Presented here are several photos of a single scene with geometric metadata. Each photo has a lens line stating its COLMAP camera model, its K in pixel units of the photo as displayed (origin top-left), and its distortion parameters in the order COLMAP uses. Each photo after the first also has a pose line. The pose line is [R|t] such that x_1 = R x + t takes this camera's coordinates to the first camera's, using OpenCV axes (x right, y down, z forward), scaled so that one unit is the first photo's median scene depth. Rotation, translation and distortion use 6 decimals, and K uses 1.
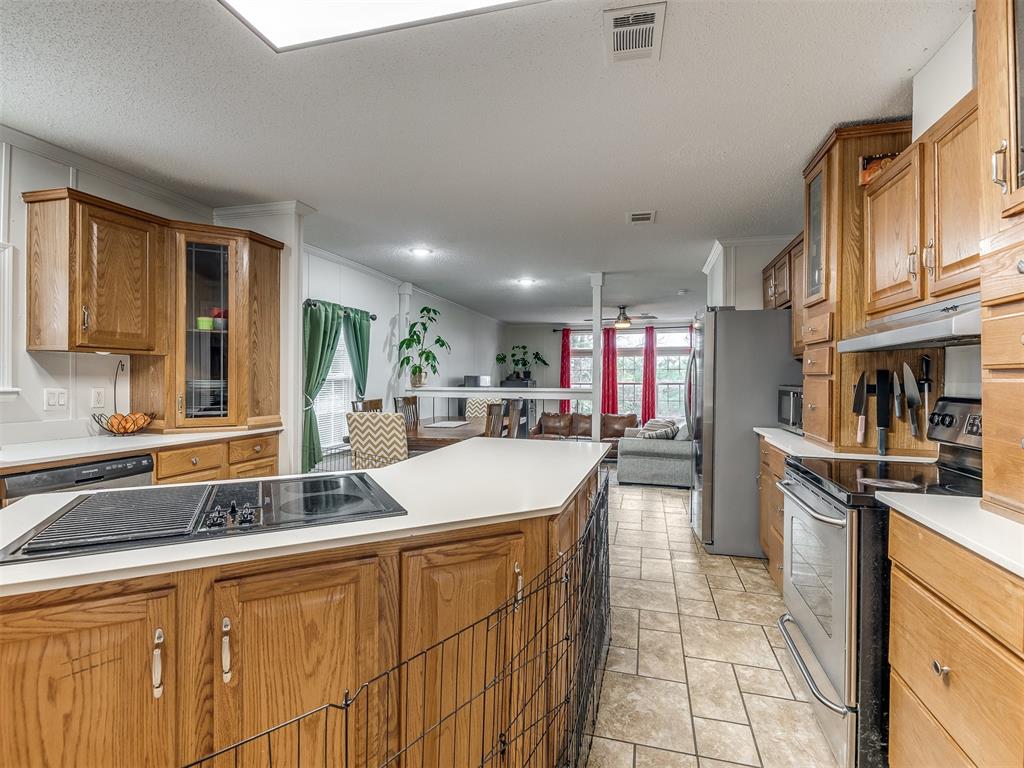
lens RADIAL K [[494.1, 0, 517.6], [0, 494.1, 381.8], [0, 0, 1]] dist [0.001208, -0.000036]
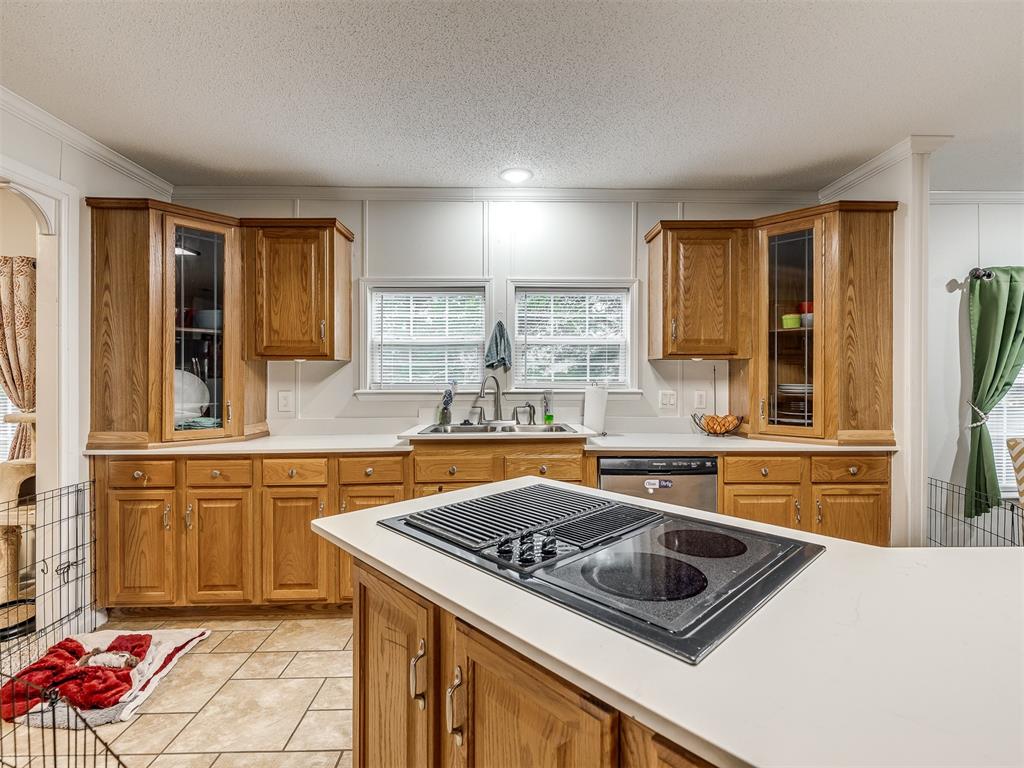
lens RADIAL K [[475.7, 0, 506.7], [0, 475.7, 380.6], [0, 0, 1]] dist [-0.000238, -0.000650]
pose [[0.272594, -0.005949, -0.962111, 0.056828], [-0.006210, 0.999949, -0.007942, 0.000438], [0.962109, 0.008140, 0.272543, 0.238210]]
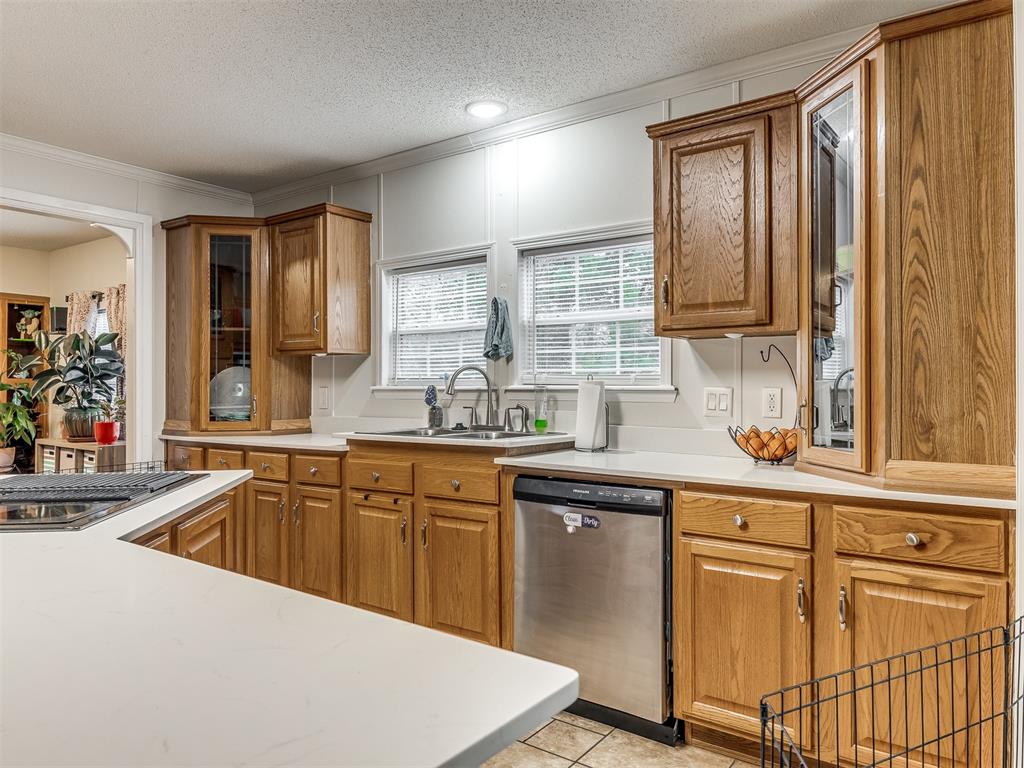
lens RADIAL K [[697.0, 0, 512.0], [0, 697.0, 384.0], [0, 0, 1]] dist [0.001019, -0.000927]
pose [[-0.364731, -0.010143, -0.931058, 0.125876], [-0.010981, 0.999918, -0.006591, 0.013703], [0.931048, 0.007820, -0.364812, 0.847877]]
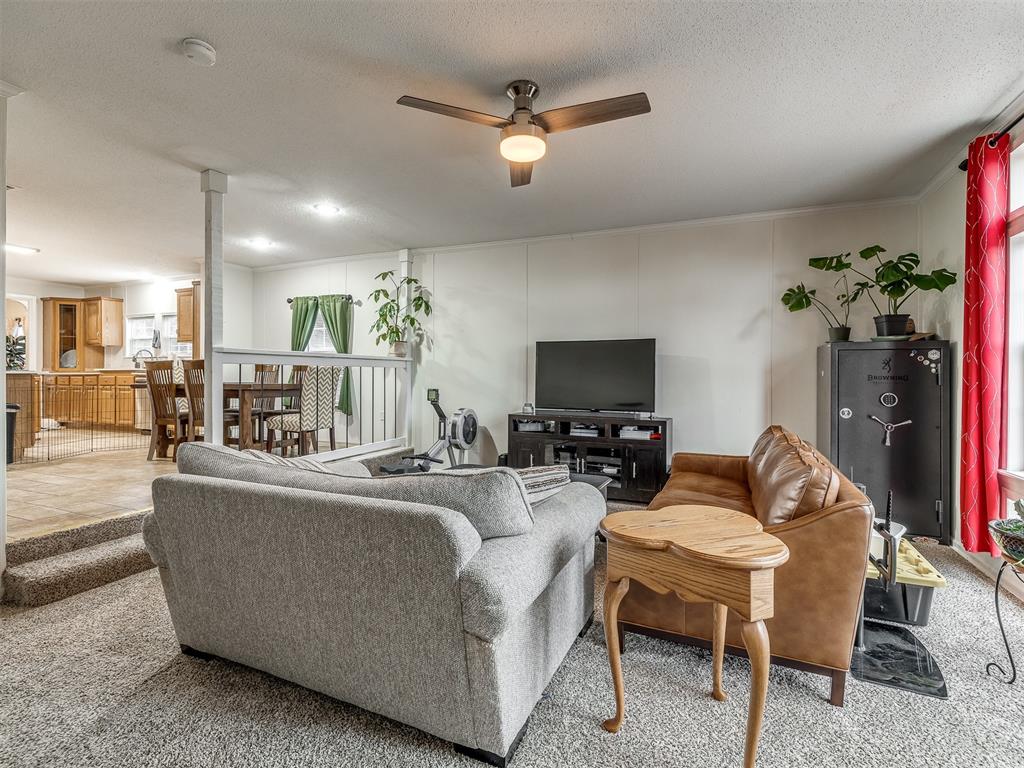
lens RADIAL K [[475.7, 0, 506.7], [0, 475.7, 380.6], [0, 0, 1]] dist [-0.000238, -0.000650]
pose [[-0.137421, 0.007271, -0.990486, 1.226659], [-0.014482, 0.999851, 0.009349, 0.081930], [0.990407, 0.015629, -0.137295, 2.437824]]
